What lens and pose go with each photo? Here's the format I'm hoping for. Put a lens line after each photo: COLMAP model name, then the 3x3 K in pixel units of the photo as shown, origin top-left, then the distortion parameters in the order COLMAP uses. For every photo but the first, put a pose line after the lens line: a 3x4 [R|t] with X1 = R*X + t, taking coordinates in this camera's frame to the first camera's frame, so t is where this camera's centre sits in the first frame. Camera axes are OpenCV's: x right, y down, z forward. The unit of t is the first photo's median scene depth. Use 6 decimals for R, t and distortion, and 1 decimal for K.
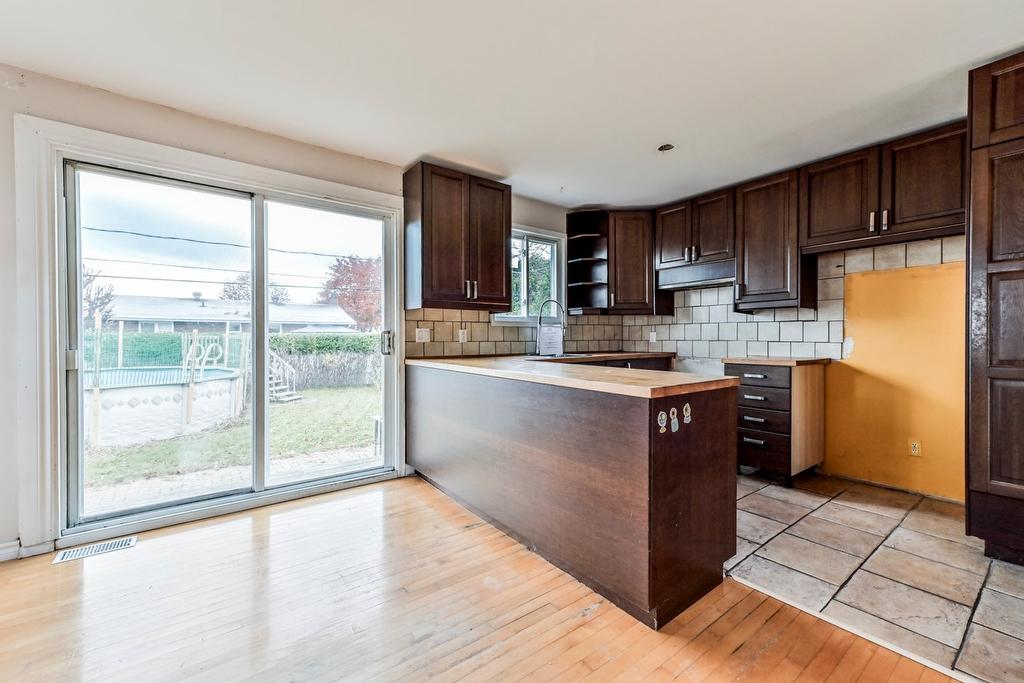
lens RADIAL K [[408.4, 0, 515.4], [0, 408.4, 341.1], [0, 0, 1]] dist [0.016895, 0.000062]
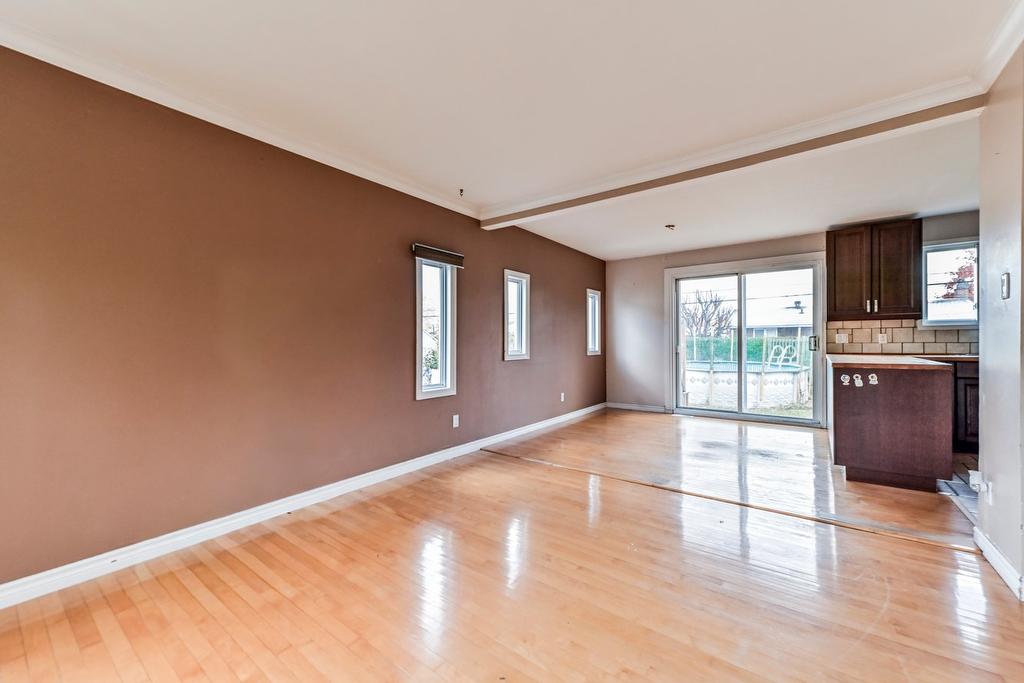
lens RADIAL K [[408.4, 0, 515.4], [0, 408.4, 341.1], [0, 0, 1]] dist [0.016895, 0.000062]
pose [[0.278146, -0.005656, -0.960522, 0.919646], [-0.001151, 0.999980, -0.006222, 0.005966], [0.960538, 0.002836, 0.278134, -0.586268]]
